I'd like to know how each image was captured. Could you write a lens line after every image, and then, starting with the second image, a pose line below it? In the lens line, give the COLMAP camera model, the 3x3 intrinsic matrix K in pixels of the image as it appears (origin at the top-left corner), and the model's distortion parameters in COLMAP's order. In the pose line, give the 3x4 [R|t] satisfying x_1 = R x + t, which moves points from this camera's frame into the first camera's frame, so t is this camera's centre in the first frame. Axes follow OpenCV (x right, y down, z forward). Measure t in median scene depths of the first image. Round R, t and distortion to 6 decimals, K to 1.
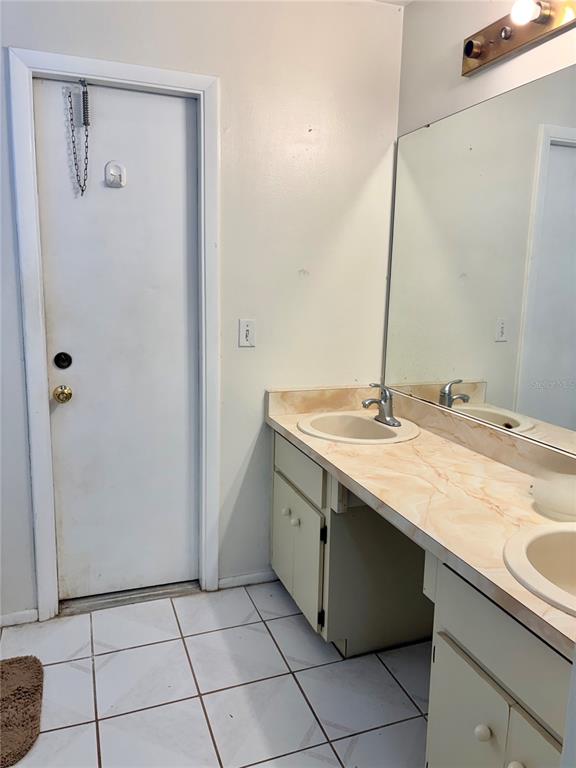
lens RADIAL K [[581.3, 0, 308.1], [0, 581.3, 371.5], [0, 0, 1]] dist [0.003941, 0.005441]
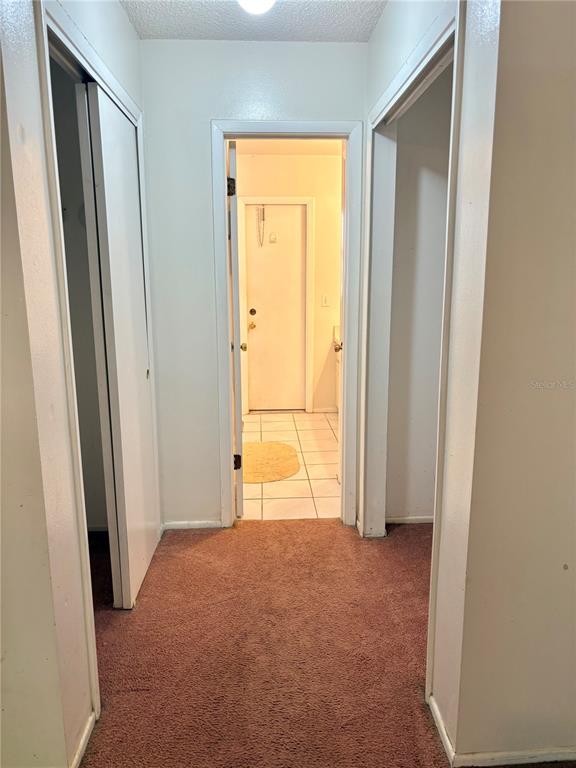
lens RADIAL K [[581.3, 0, 288.2], [0, 581.3, 385.0], [0, 0, 1]] dist [0.003941, 0.005441]
pose [[0.950465, 0.024120, -0.309895, 0.515585], [-0.023887, 0.999704, 0.004548, 0.283074], [0.309913, 0.003079, 0.950760, -1.354227]]
